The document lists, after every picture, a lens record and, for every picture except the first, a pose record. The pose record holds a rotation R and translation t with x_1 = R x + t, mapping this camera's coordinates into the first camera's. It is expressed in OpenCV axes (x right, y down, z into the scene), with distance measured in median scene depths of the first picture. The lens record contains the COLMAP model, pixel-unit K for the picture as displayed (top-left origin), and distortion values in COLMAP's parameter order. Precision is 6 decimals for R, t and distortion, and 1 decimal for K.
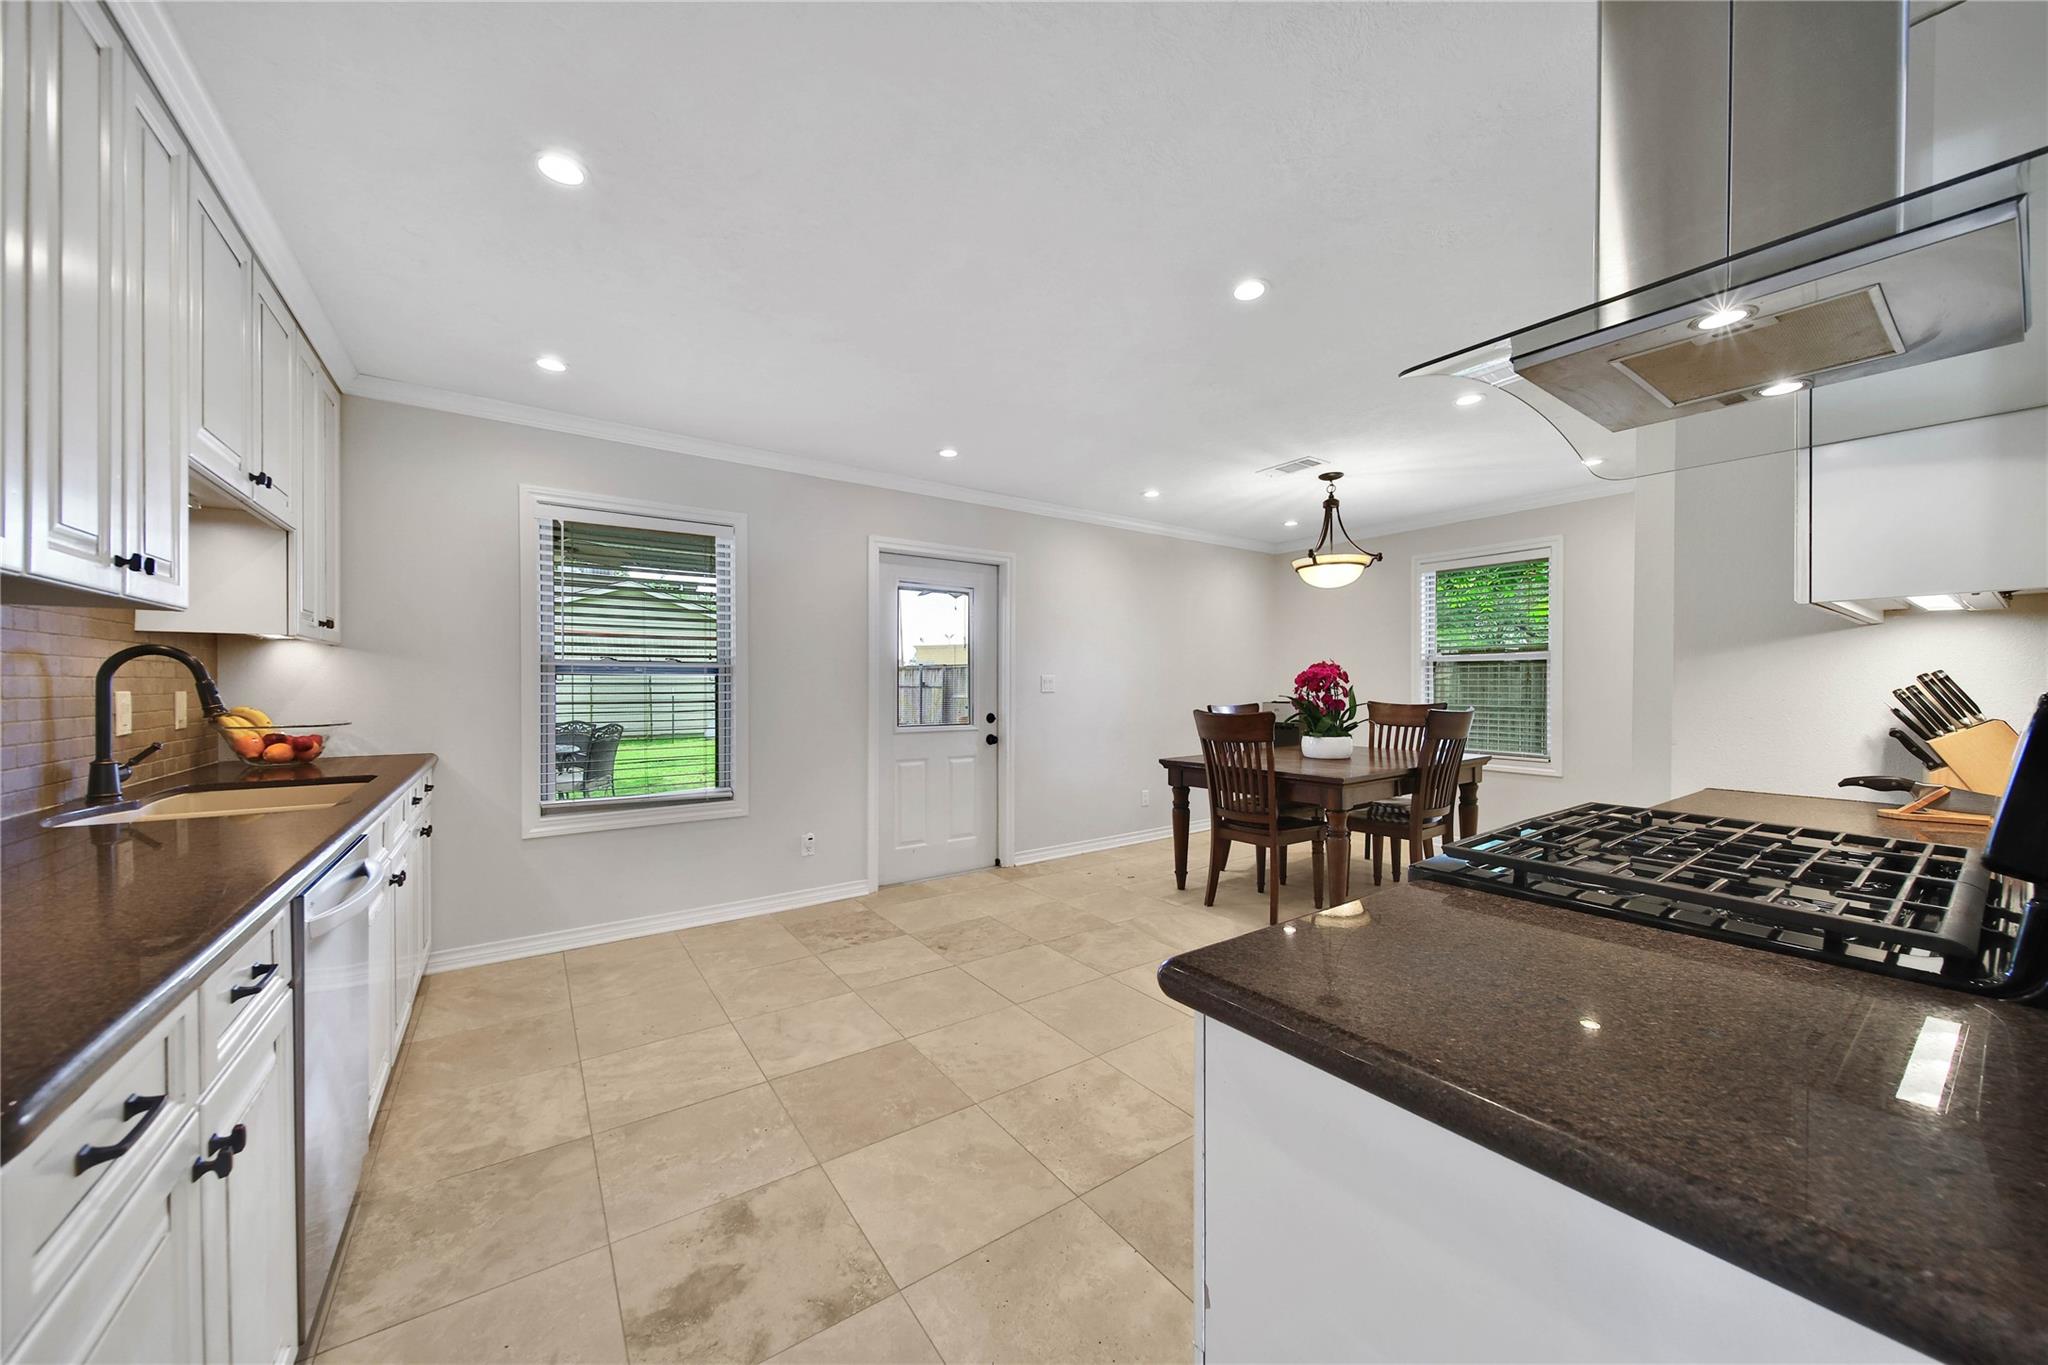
lens RADIAL K [[719.0, 0, 1014.8], [0, 719.0, 684.3], [0, 0, 1]] dist [-0.002022, -0.001452]
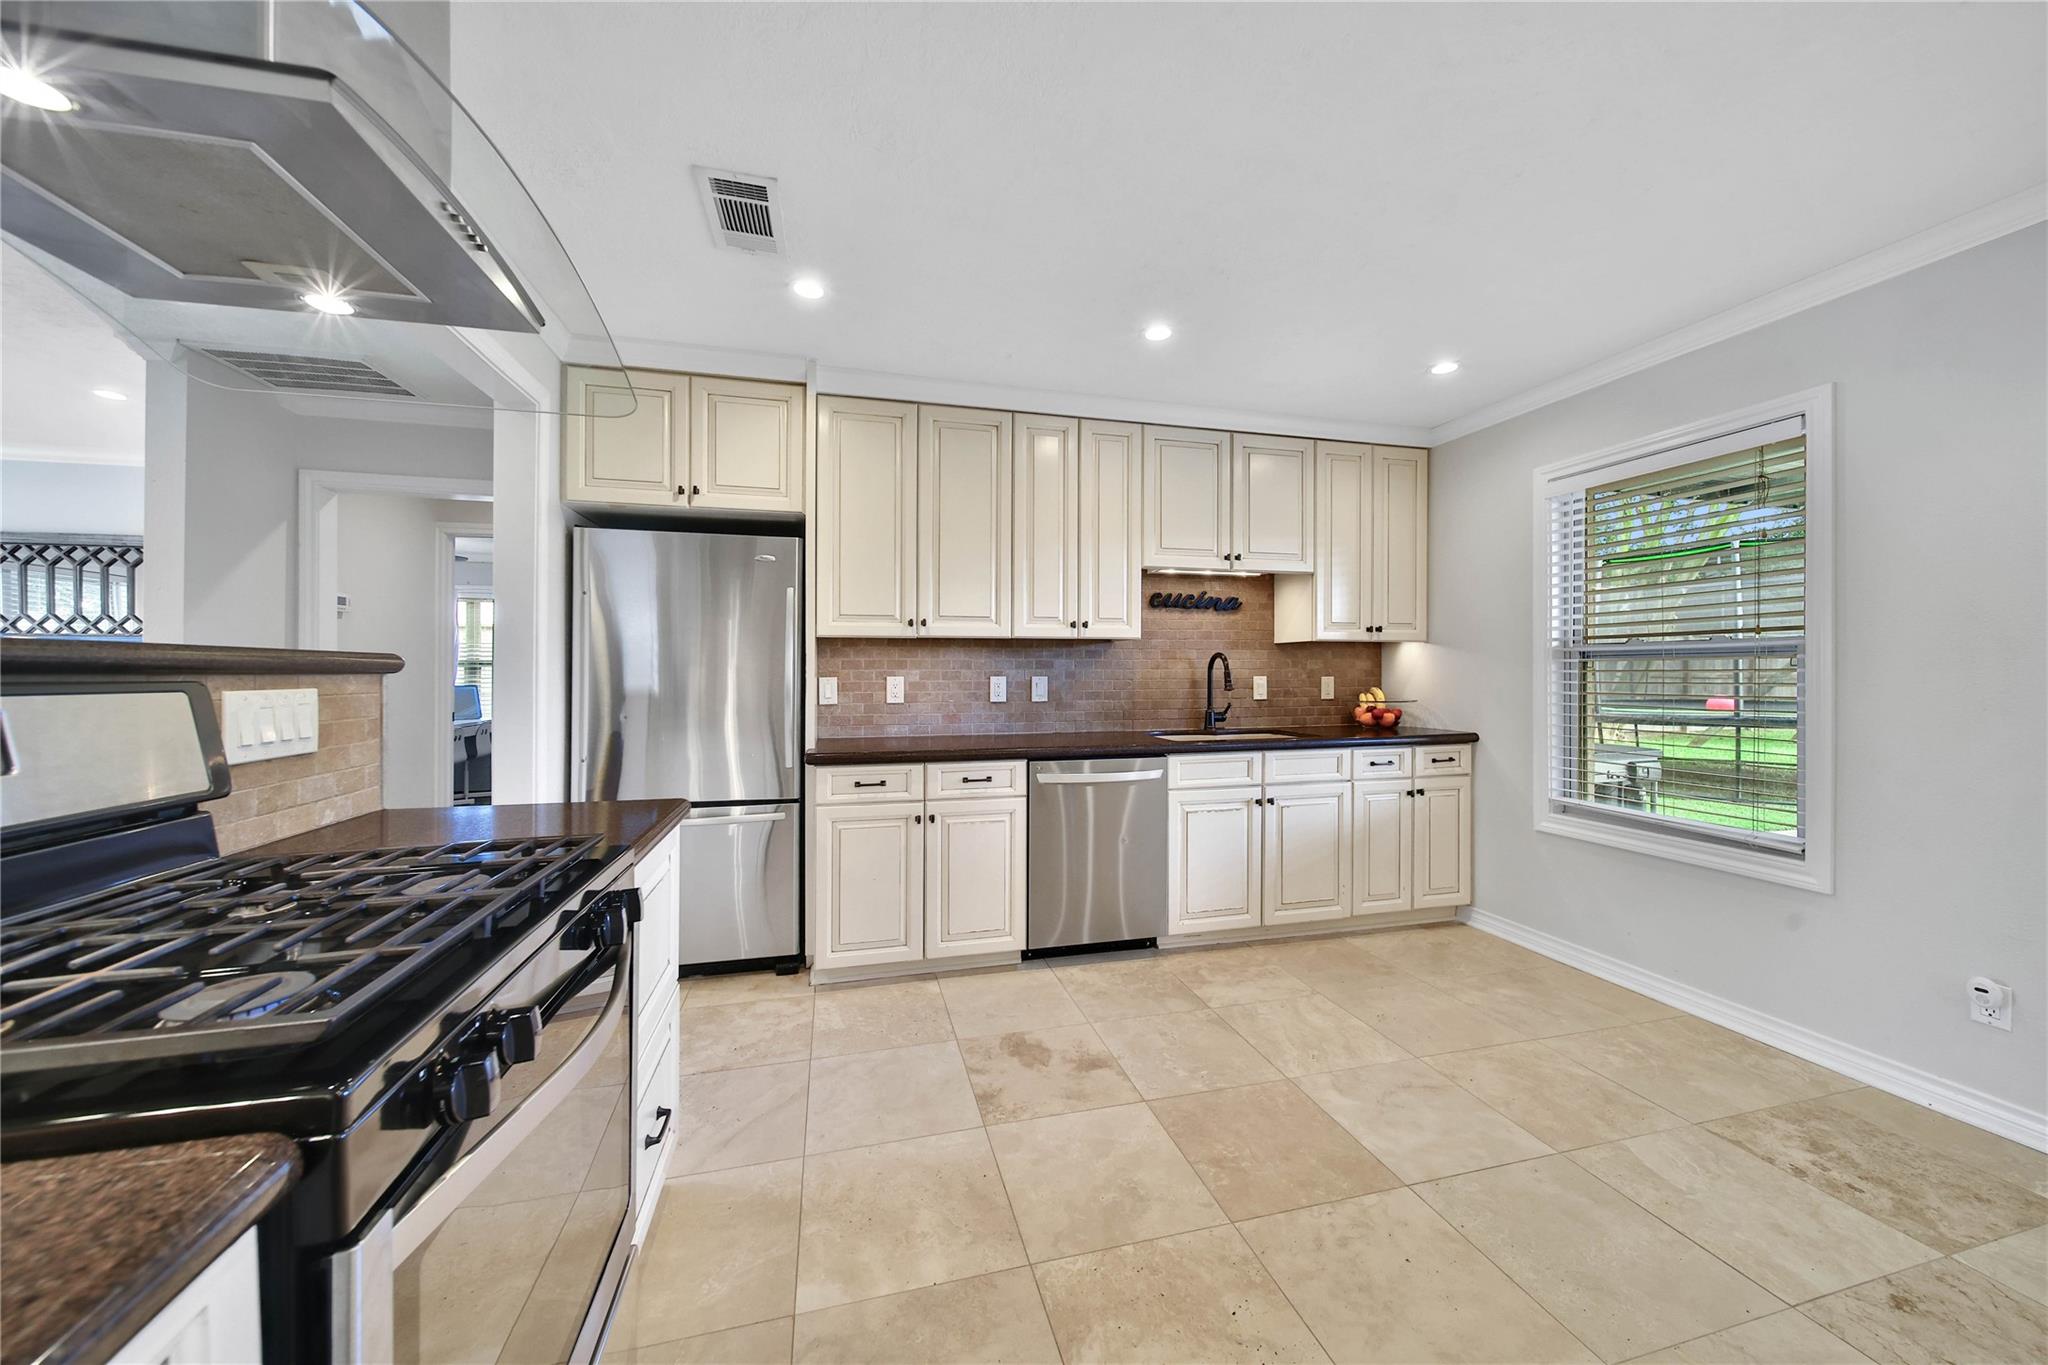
lens RADIAL K [[719.0, 0, 1022.8], [0, 719.0, 677.2], [0, 0, 1]] dist [-0.002022, -0.001452]
pose [[-0.346057, 0.006318, -0.938192, 0.644956], [0.000838, 0.999979, 0.006425, -0.000572], [0.938213, 0.001437, -0.346055, 0.925690]]
